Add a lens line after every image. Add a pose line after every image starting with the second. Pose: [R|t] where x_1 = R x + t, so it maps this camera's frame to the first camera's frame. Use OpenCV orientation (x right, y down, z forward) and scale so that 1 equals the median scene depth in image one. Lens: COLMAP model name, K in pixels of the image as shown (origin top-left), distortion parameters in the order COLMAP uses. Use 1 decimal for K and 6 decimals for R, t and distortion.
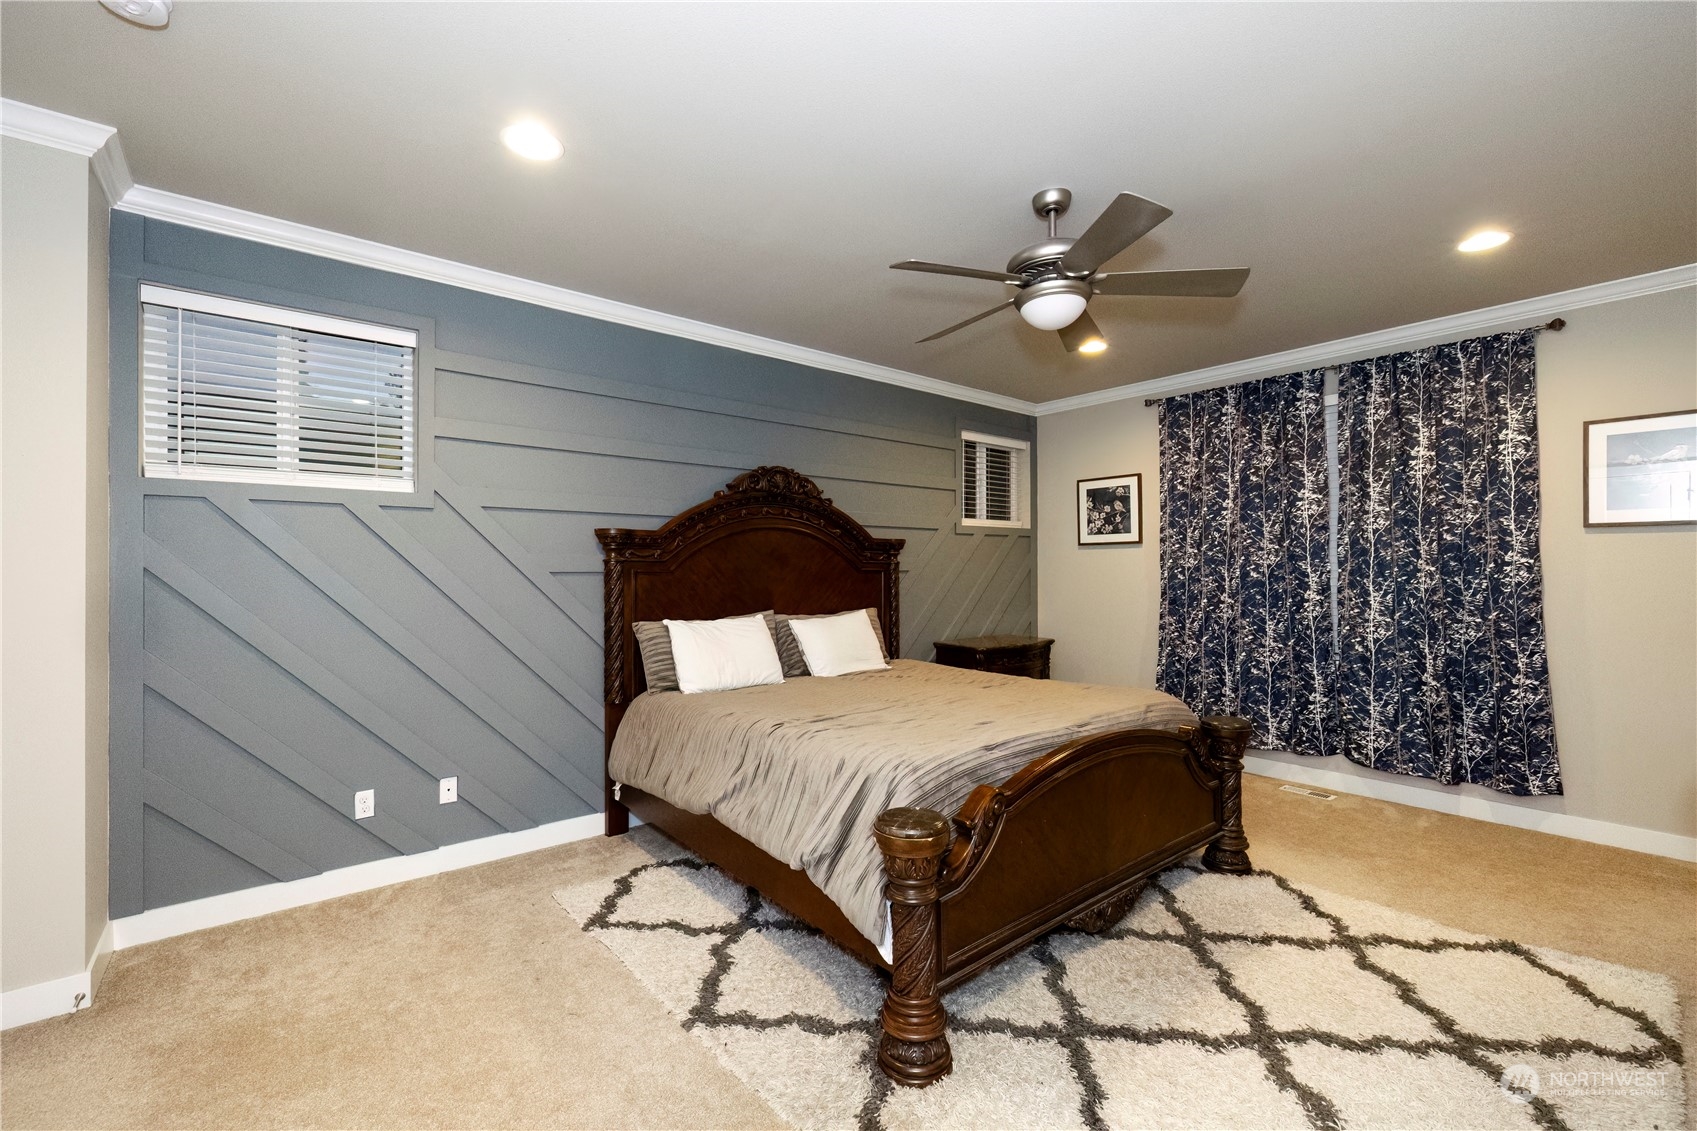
lens RADIAL K [[710.4, 0, 848.5], [0, 710.4, 565.5], [0, 0, 1]] dist [-0.000060, -0.000173]
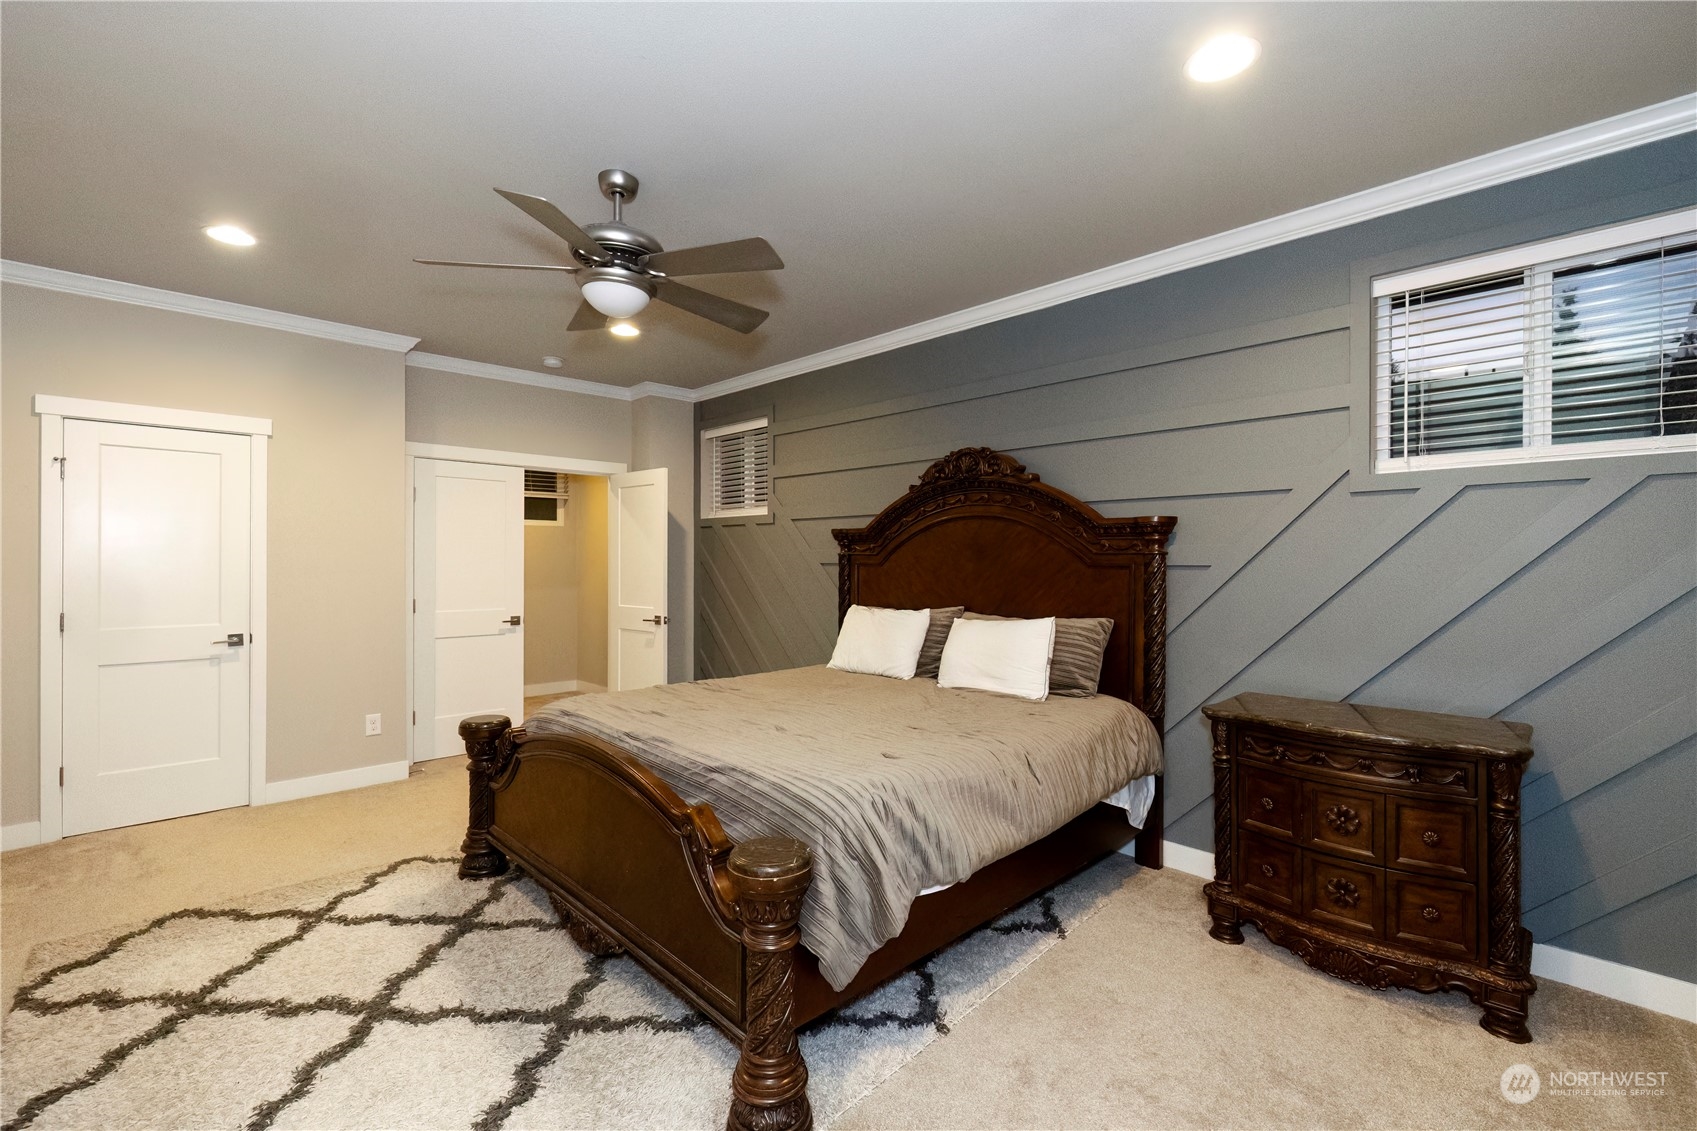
lens RADIAL K [[747.8, 0, 845.6], [0, 747.8, 550.9], [0, 0, 1]] dist [0.000744, 0.000258]
pose [[0.077882, -0.006458, -0.996942, 0.944972], [0.005125, 0.999968, -0.006077, -0.004553], [0.996949, -0.004636, 0.077913, 0.867801]]
